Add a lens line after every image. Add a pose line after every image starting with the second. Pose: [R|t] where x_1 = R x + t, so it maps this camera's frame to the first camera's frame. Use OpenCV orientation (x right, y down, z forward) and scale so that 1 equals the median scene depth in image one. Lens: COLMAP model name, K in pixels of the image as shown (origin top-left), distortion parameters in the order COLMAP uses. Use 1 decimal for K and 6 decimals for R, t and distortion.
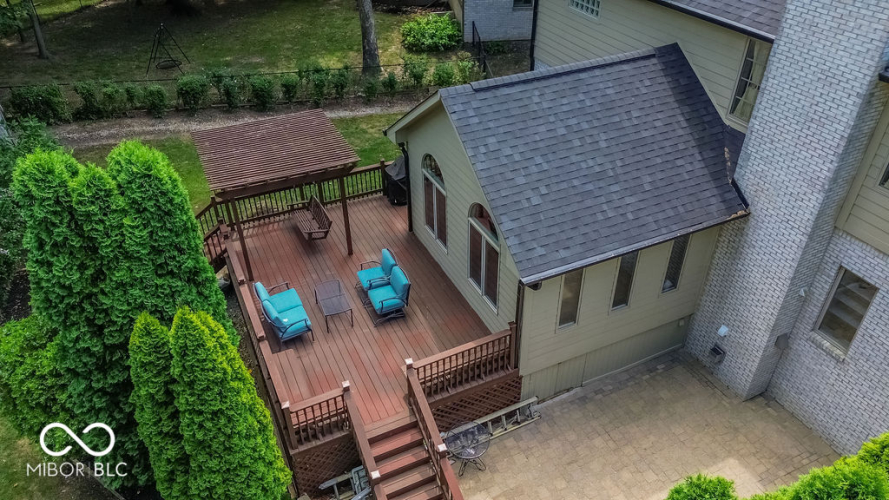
lens RADIAL K [[632.7, 0, 445.3], [0, 632.7, 248.2], [0, 0, 1]] dist [0.039011, -0.005667]
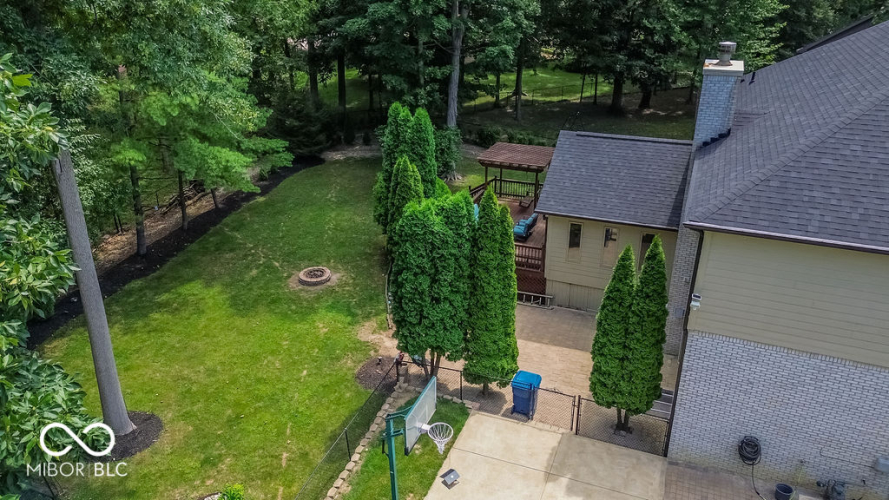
lens RADIAL K [[626.6, 0, 444.5], [0, 626.6, 250.0], [0, 0, 1]] dist [0.085373, -0.091707]
pose [[0.670471, 0.314292, -0.672078, 1.104621], [-0.430078, 0.902766, -0.006878, 0.255041], [0.604567, 0.293657, 0.740449, -0.591828]]
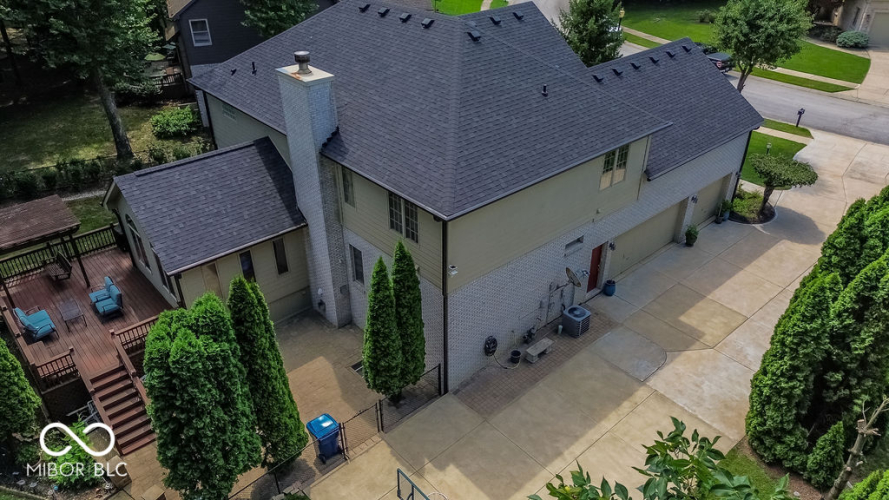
lens RADIAL K [[626.6, 0, 444.5], [0, 626.6, 250.0], [0, 0, 1]] dist [0.085373, -0.091707]
pose [[0.960545, -0.143293, 0.238369, 0.368853], [0.160873, 0.985390, -0.055909, 0.170697], [-0.226875, 0.092050, 0.969564, -0.796238]]
